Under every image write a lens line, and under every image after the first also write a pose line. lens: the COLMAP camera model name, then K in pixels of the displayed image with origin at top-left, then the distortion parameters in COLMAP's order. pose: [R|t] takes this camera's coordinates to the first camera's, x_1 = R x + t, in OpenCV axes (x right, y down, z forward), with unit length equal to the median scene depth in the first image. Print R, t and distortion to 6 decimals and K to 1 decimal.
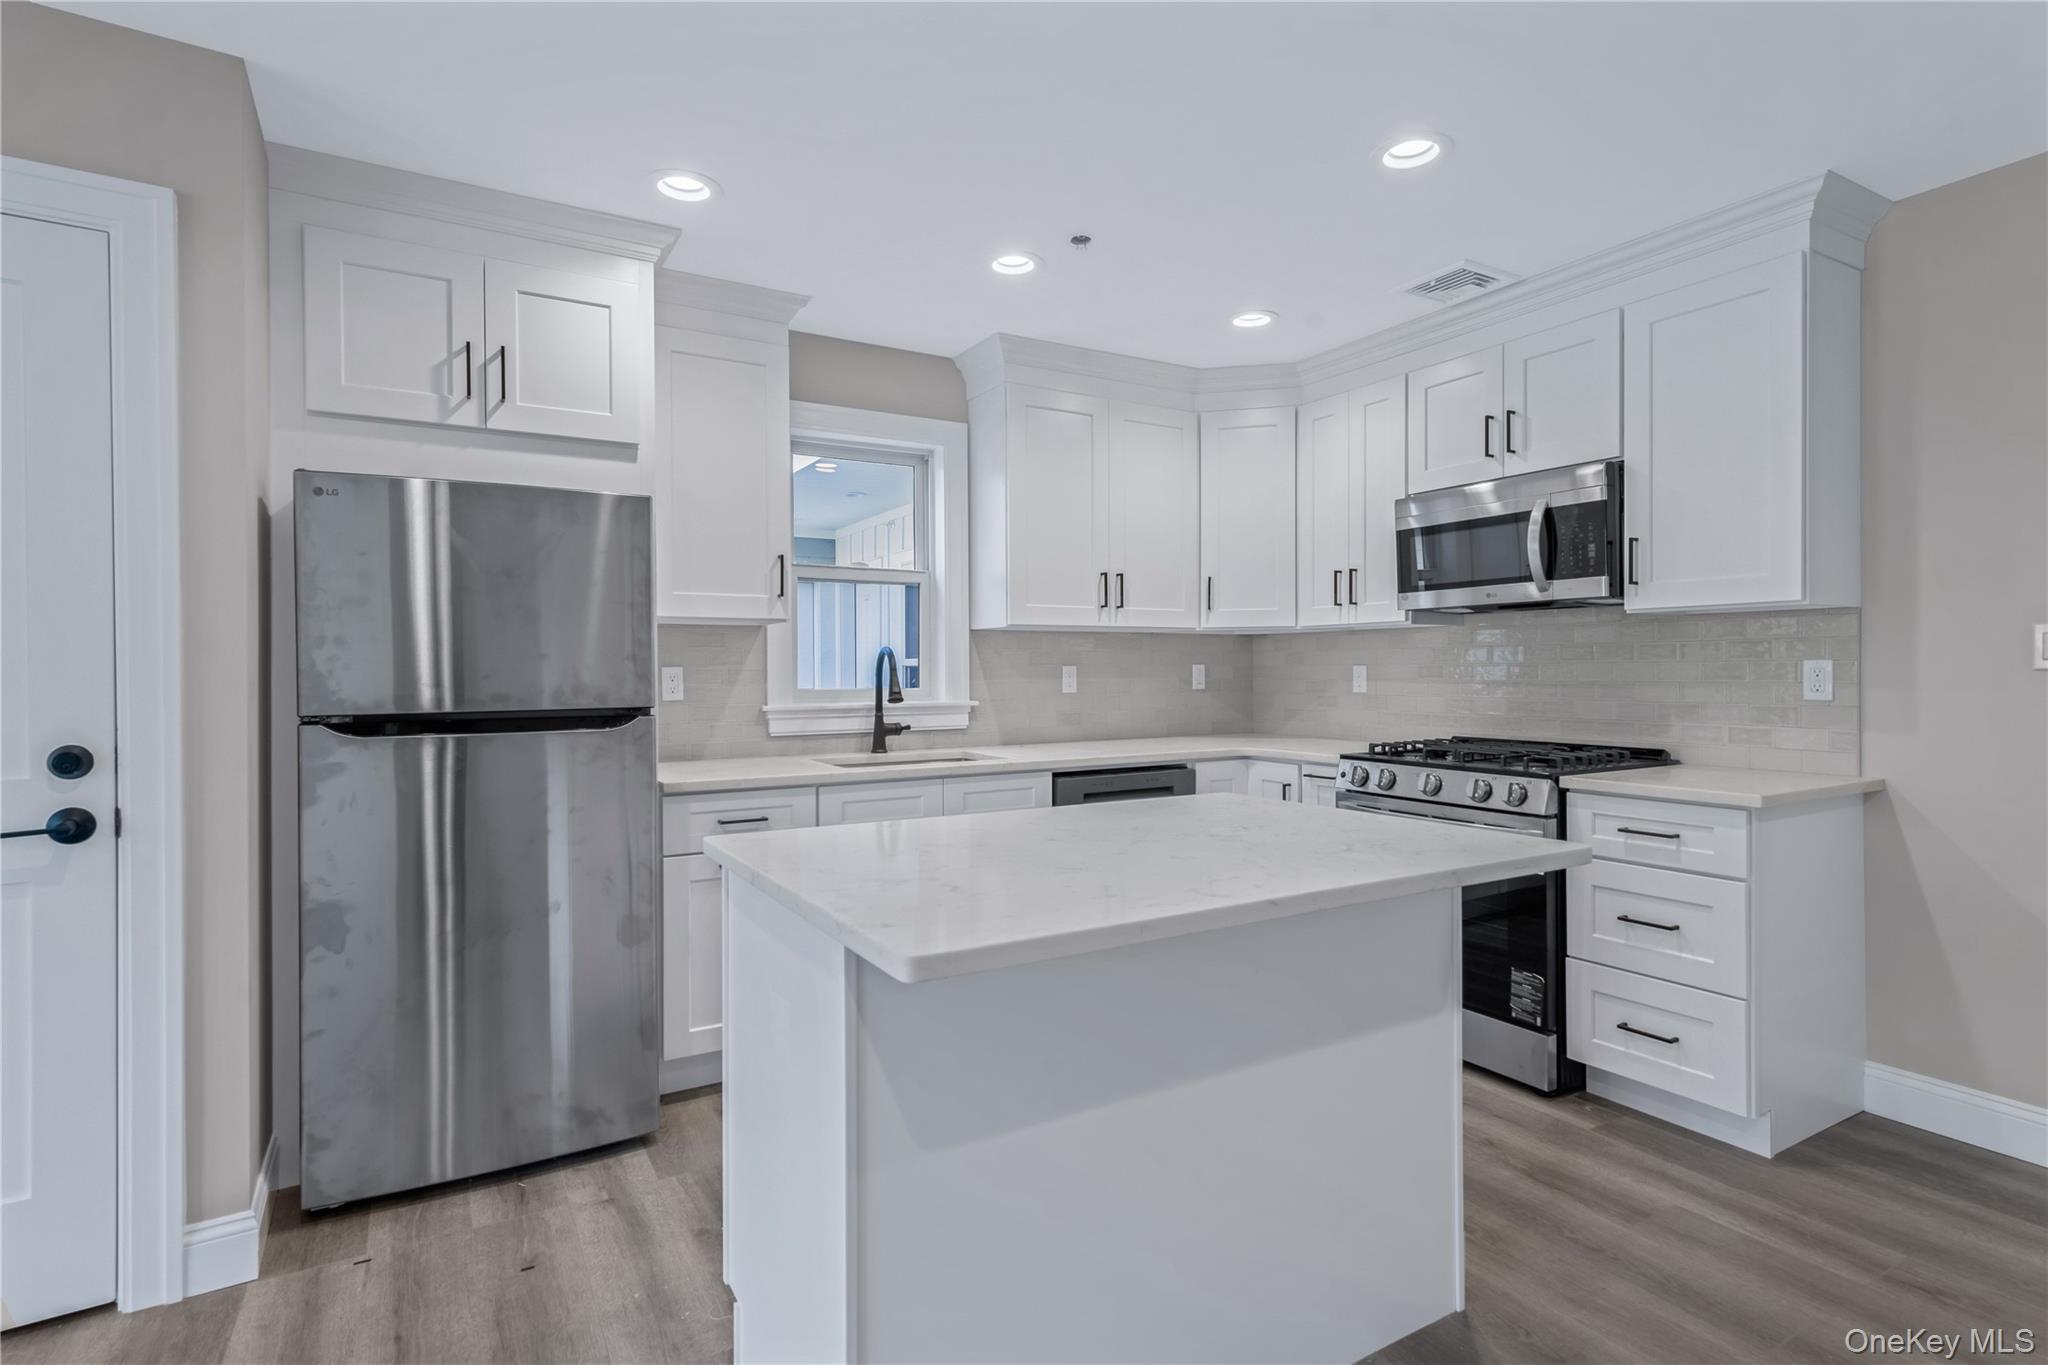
lens RADIAL K [[1008.0, 0, 1035.1], [0, 1008.0, 674.4], [0, 0, 1]] dist [0.003474, 0.002077]
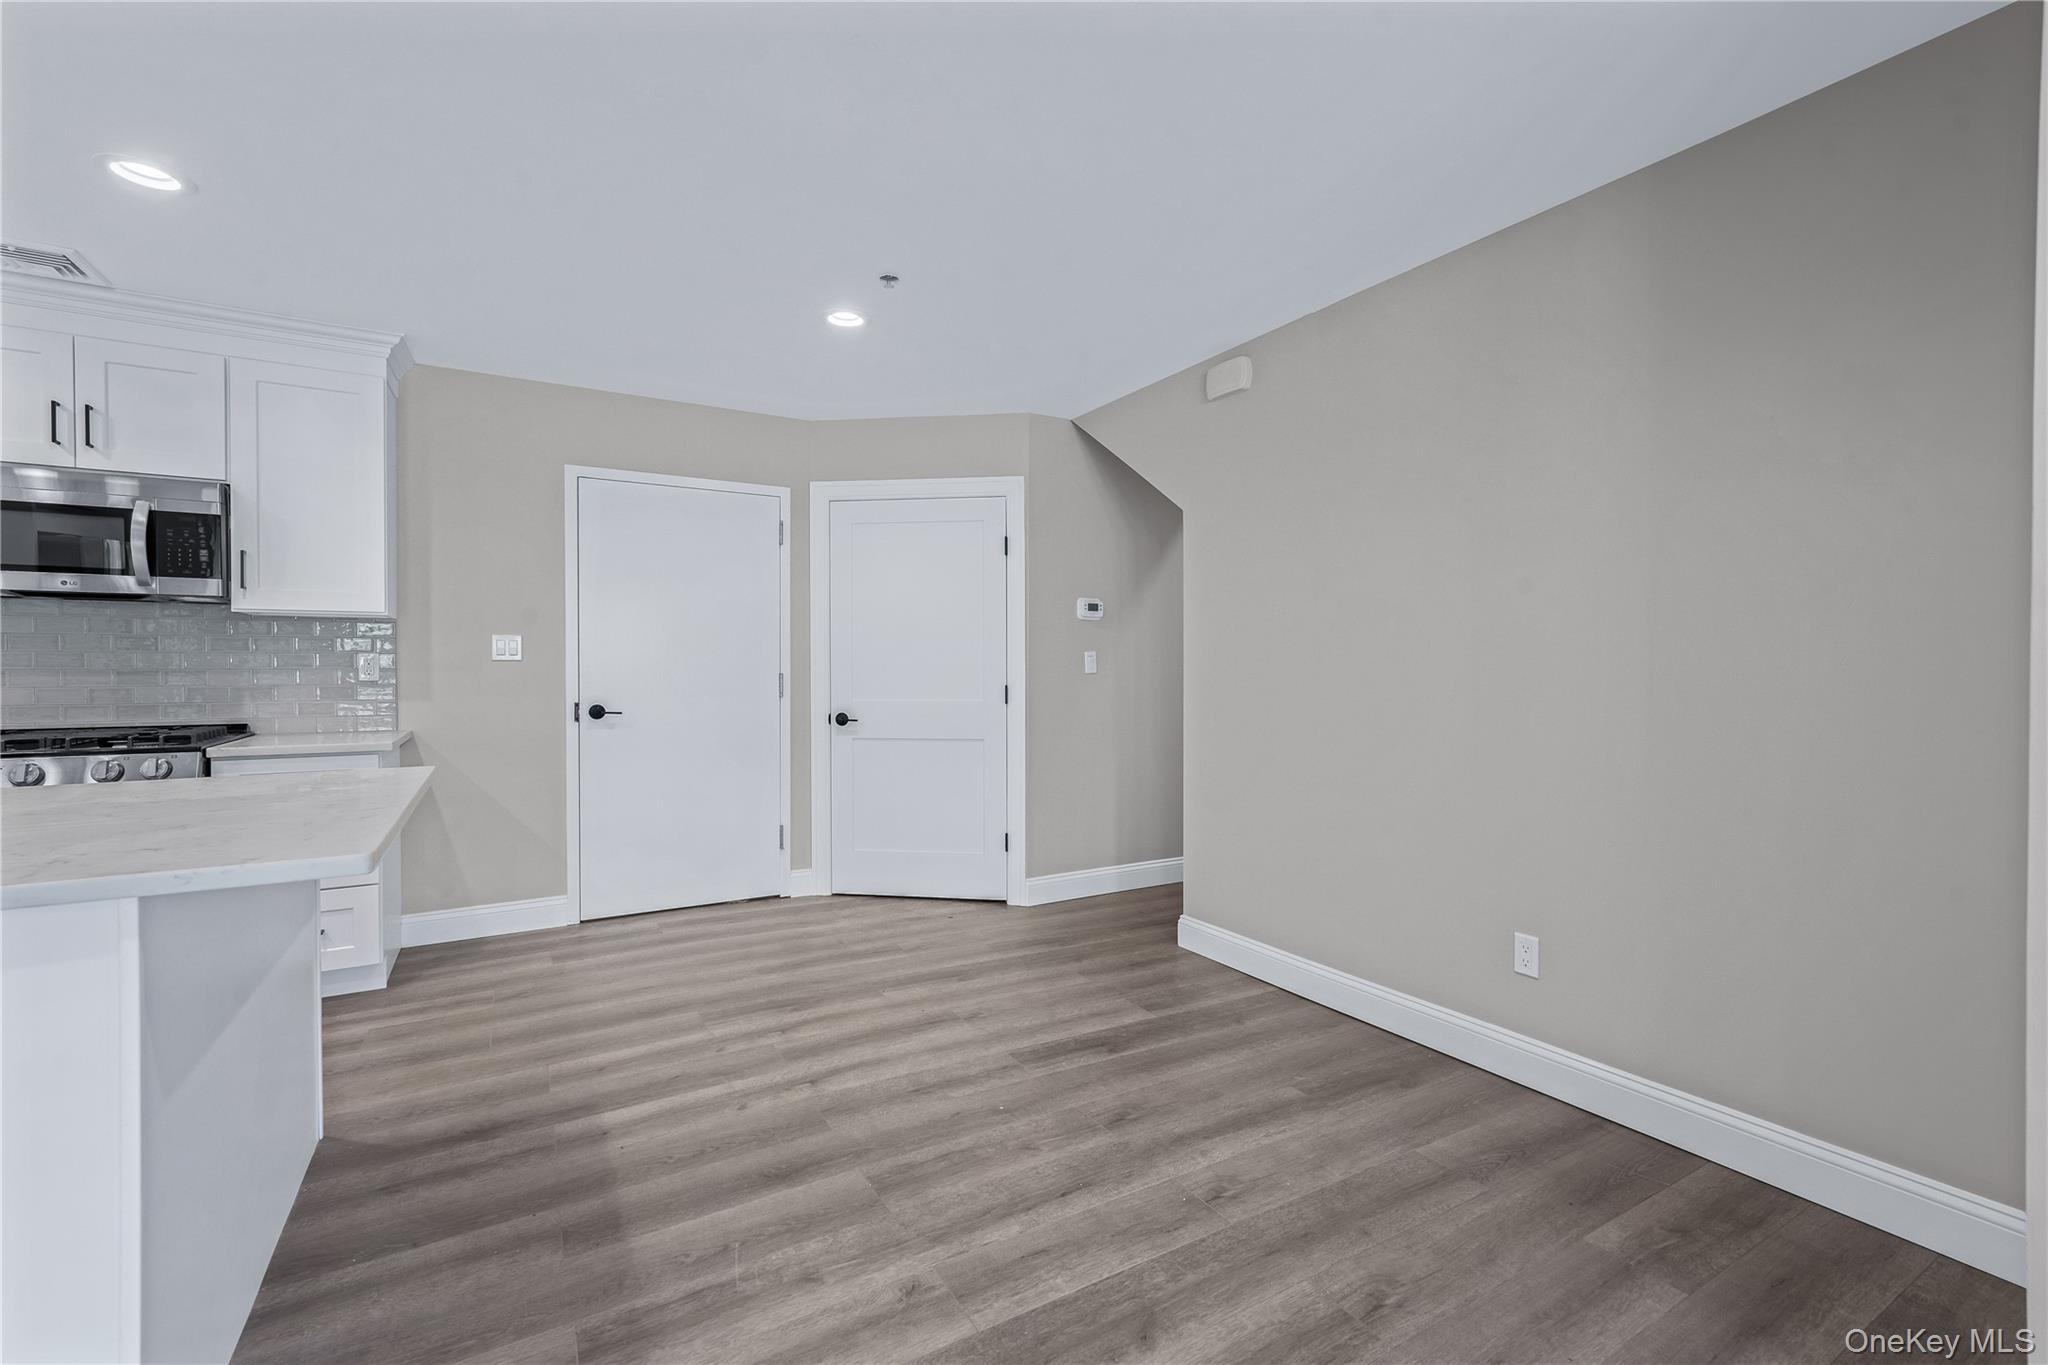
lens RADIAL K [[848.1, 0, 1043.4], [0, 848.1, 677.6], [0, 0, 1]] dist [-0.020899, 0.000852]
pose [[-0.015108, -0.008322, 0.999851, -0.419225], [0.000798, 0.999965, 0.008335, 0.010889], [-0.999886, 0.000924, -0.015100, 0.041093]]
